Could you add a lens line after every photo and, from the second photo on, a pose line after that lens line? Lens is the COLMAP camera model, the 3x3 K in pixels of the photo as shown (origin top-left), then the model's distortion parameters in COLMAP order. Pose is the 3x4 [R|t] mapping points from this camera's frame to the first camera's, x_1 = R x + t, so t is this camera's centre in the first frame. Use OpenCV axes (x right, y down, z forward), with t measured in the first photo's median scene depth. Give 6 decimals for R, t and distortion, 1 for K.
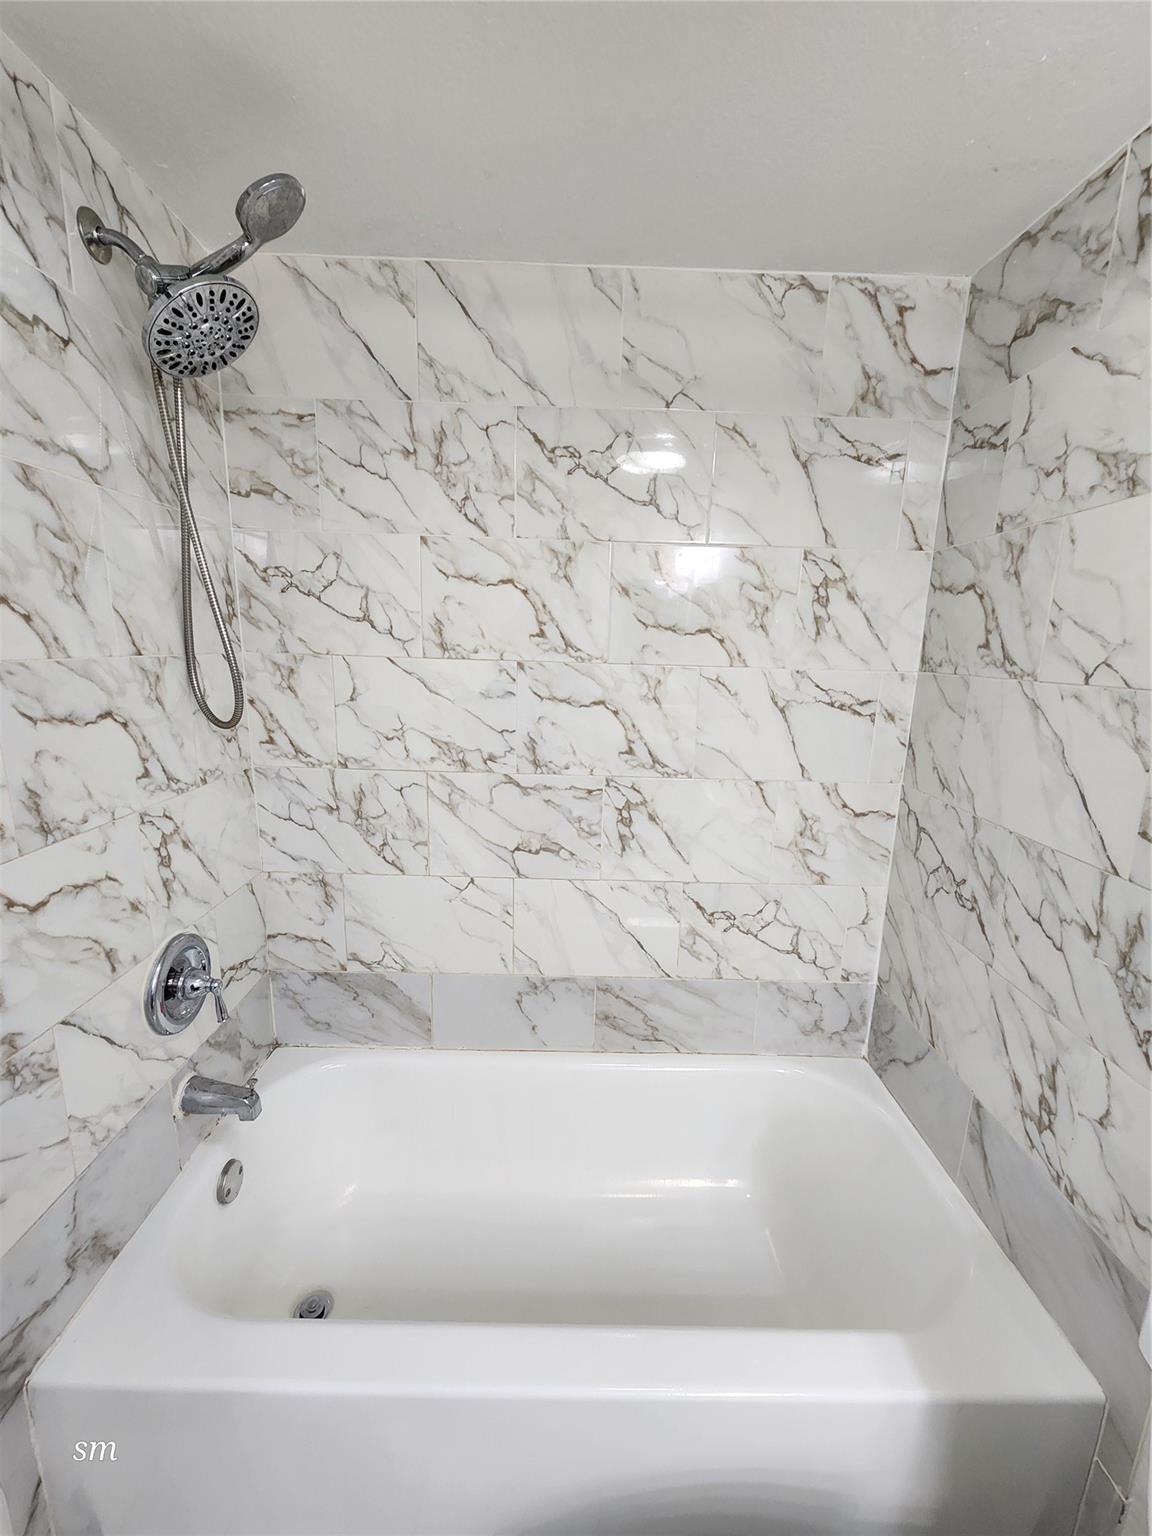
lens RADIAL K [[626.0, 0, 581.4], [0, 626.0, 771.6], [0, 0, 1]] dist [0.001198, -0.000837]
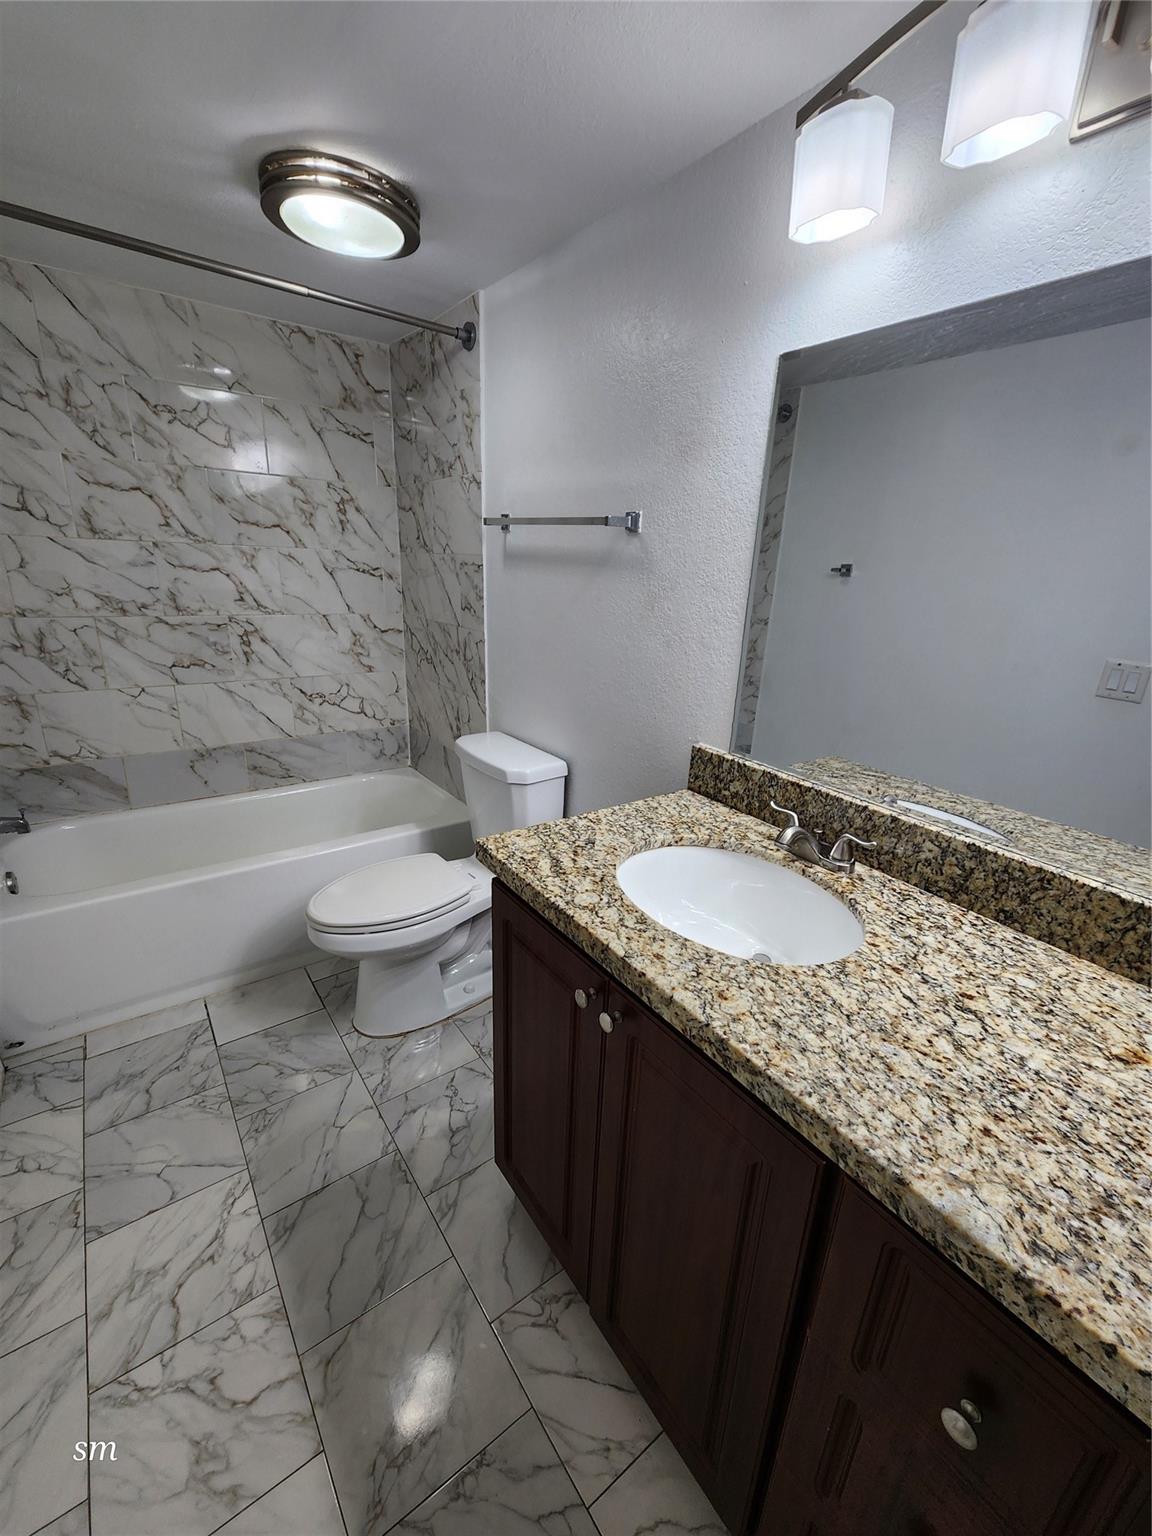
lens RADIAL K [[626.0, 0, 581.4], [0, 626.0, 771.6], [0, 0, 1]] dist [0.001198, -0.000837]
pose [[0.817196, -0.178426, 0.548047, -0.181933], [0.097837, 0.980019, 0.173176, 0.220027], [-0.567996, -0.087900, 0.818324, -0.941655]]
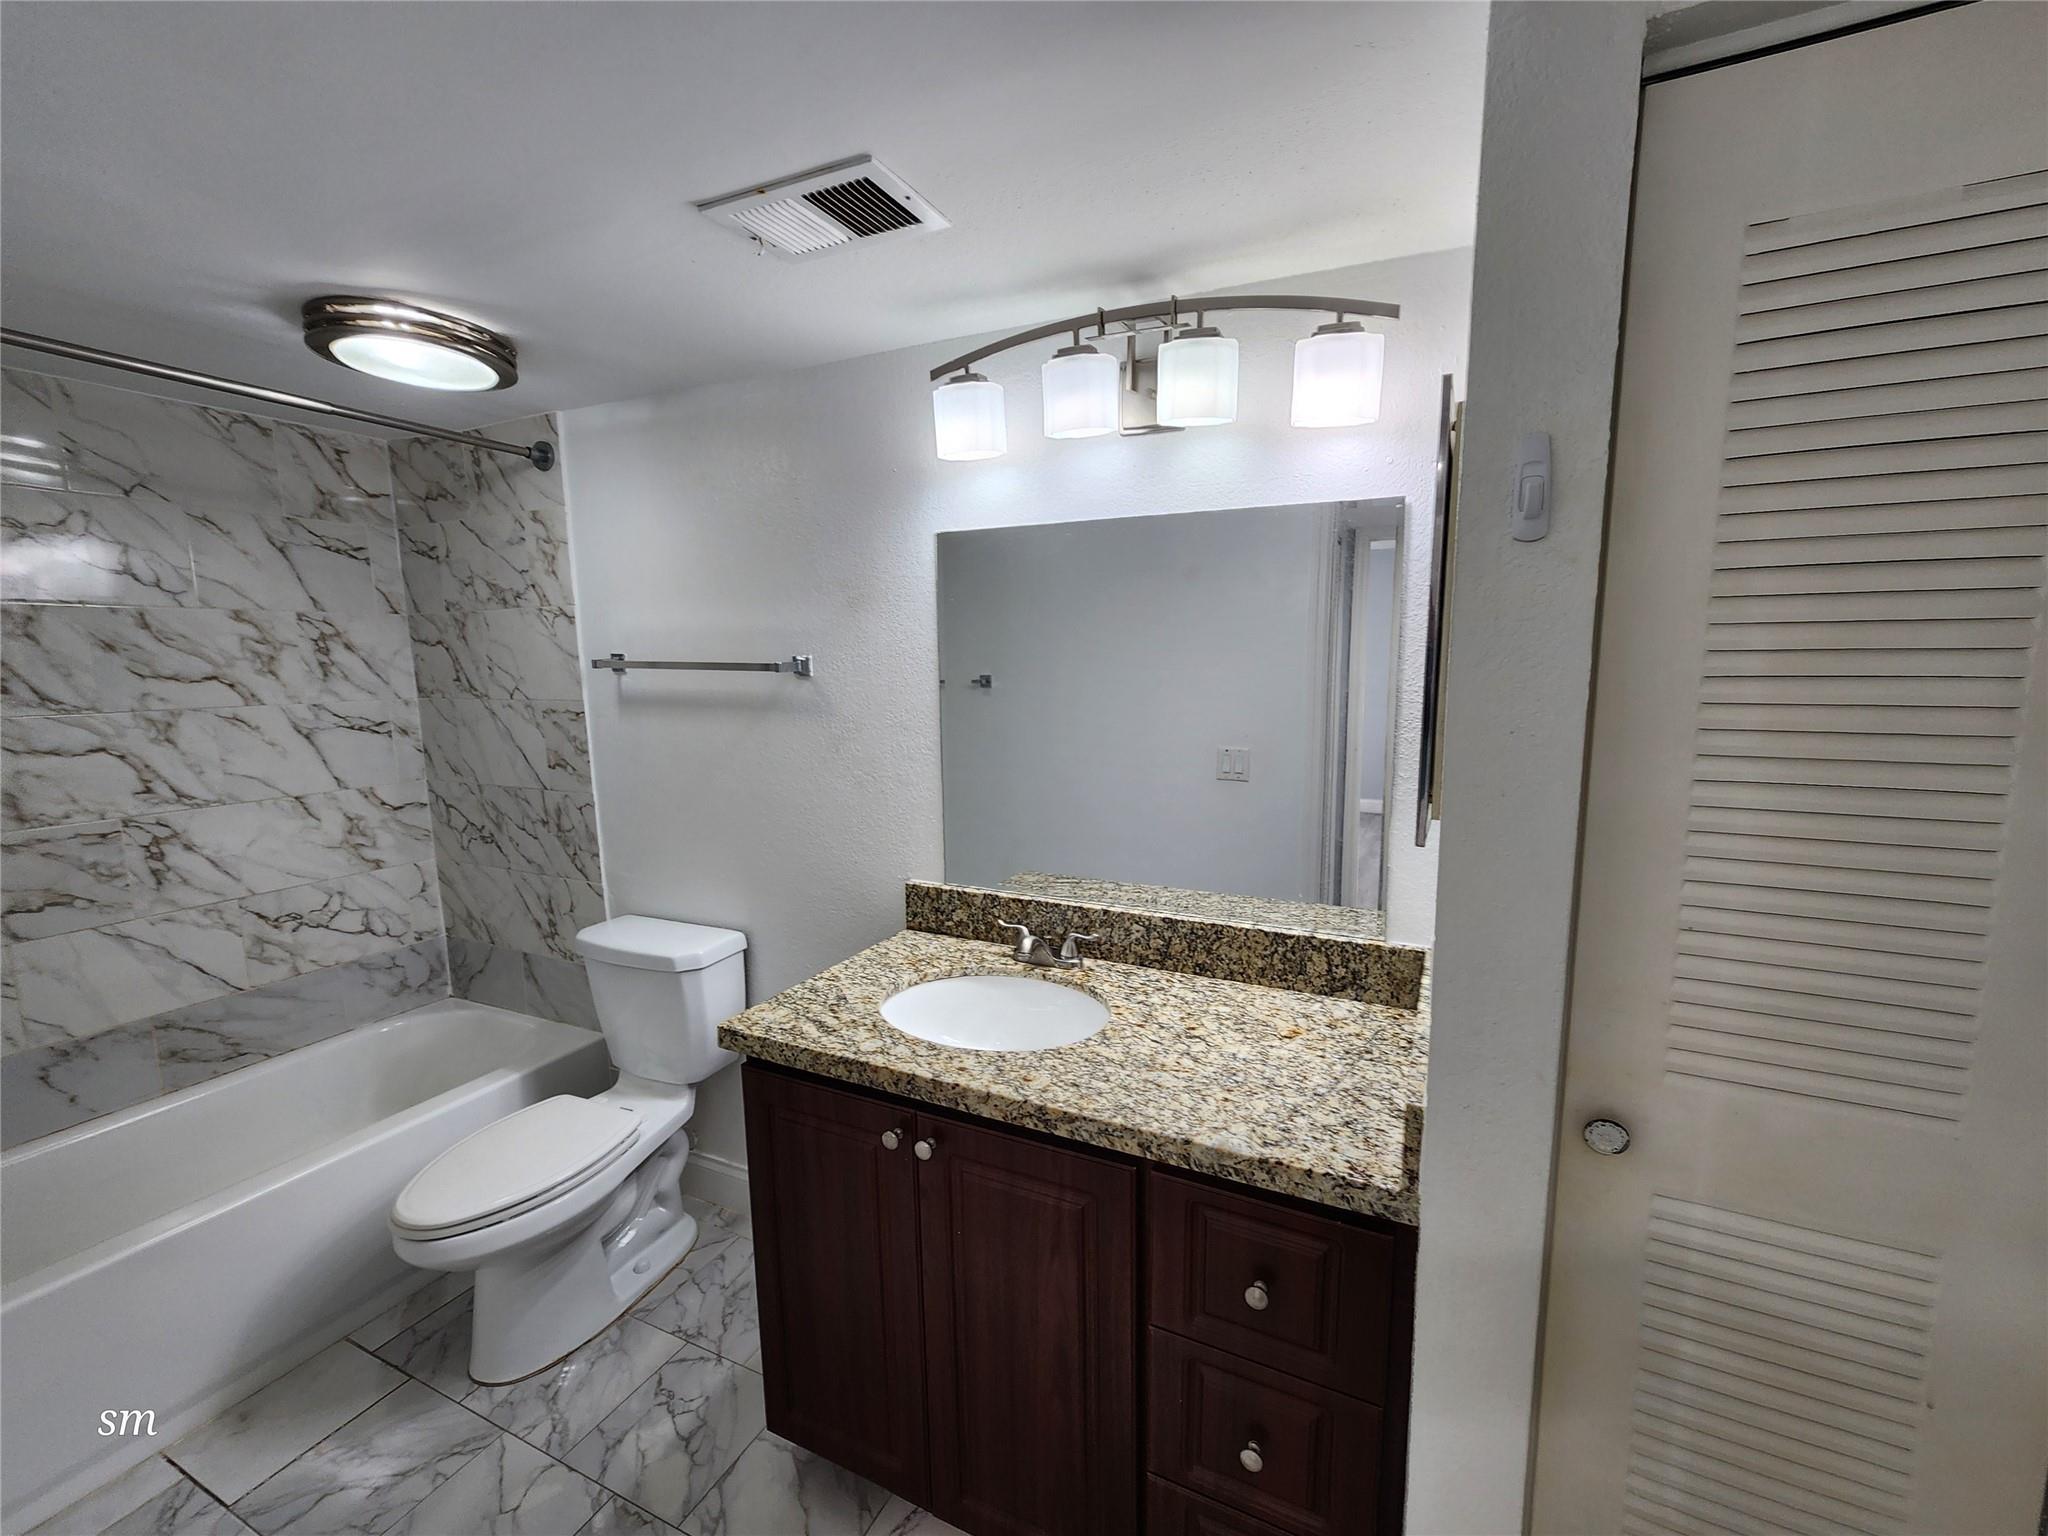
lens RADIAL K [[848.1, 0, 1041.9], [0, 848.1, 778.5], [0, 0, 1]] dist [0.003221, -0.001072]
pose [[0.443828, -0.161897, 0.881366, -0.531157], [0.203946, 0.975983, 0.076576, 0.151490], [-0.872596, 0.145764, 0.466186, -1.048622]]
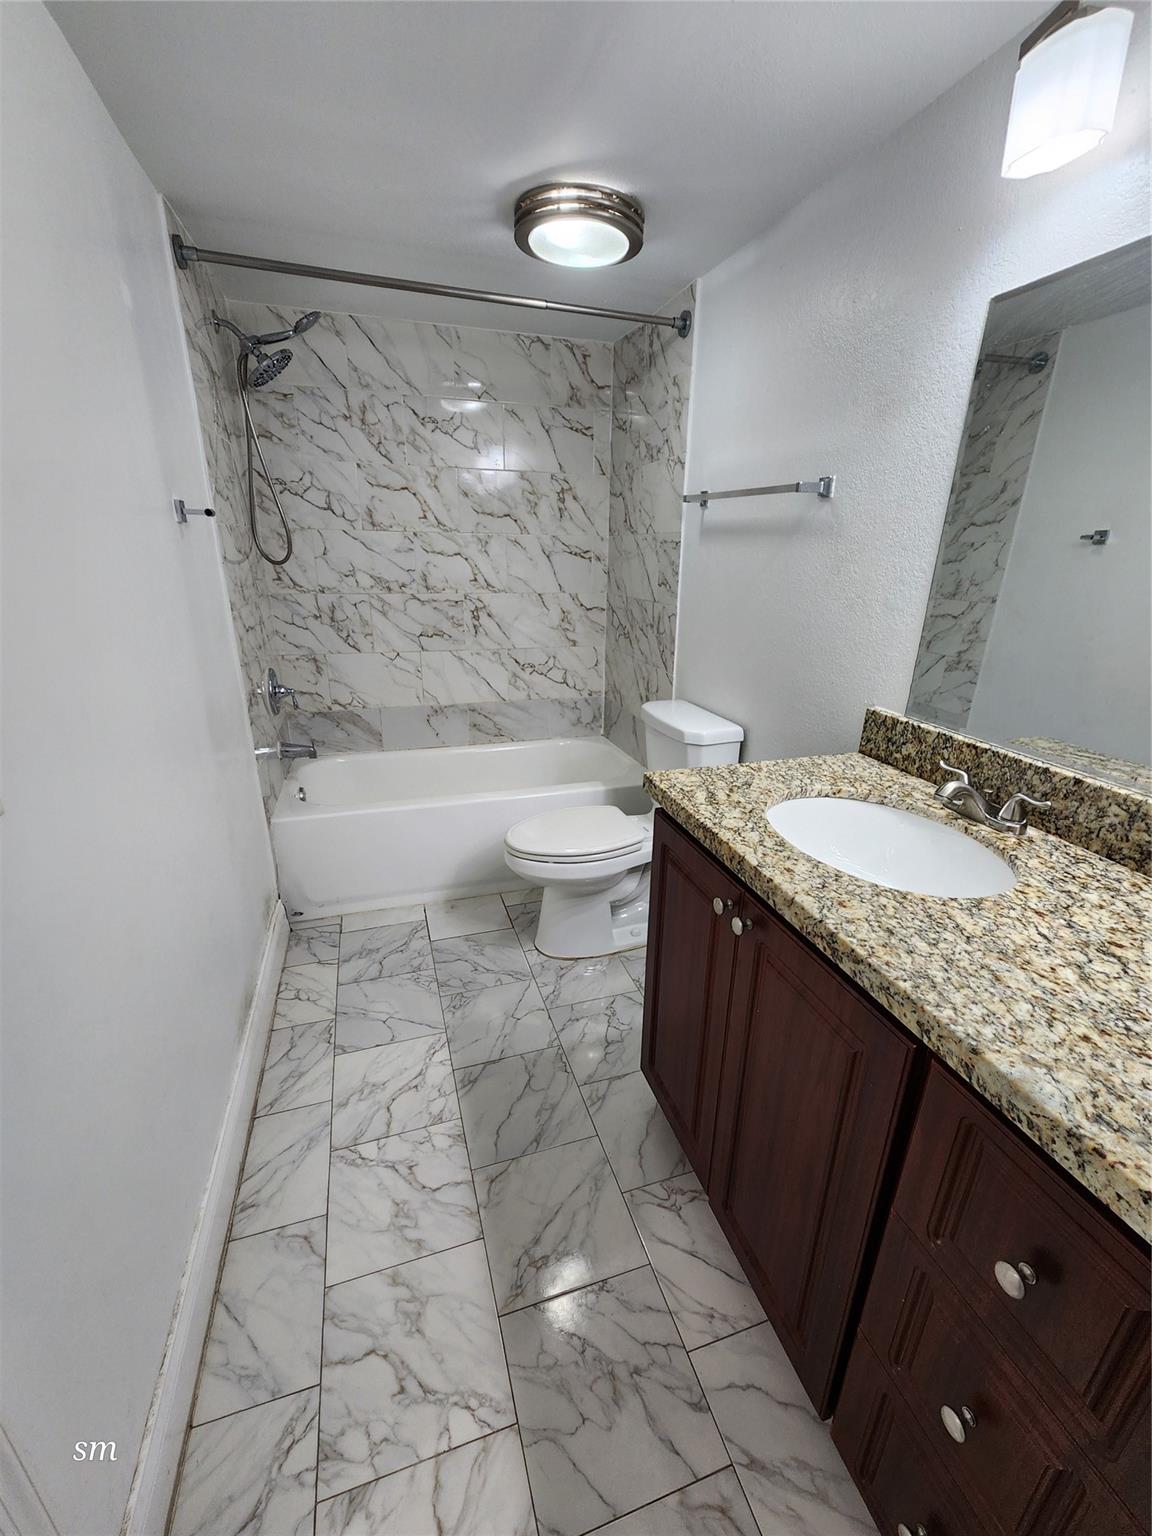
lens RADIAL K [[626.7, 0, 577.4], [0, 626.7, 777.9], [0, 0, 1]] dist [0.003127, -0.000632]
pose [[0.958405, -0.111110, 0.262897, -0.204142], [0.069266, 0.984123, 0.163415, 0.283715], [-0.276880, -0.138408, 0.950884, -1.065233]]
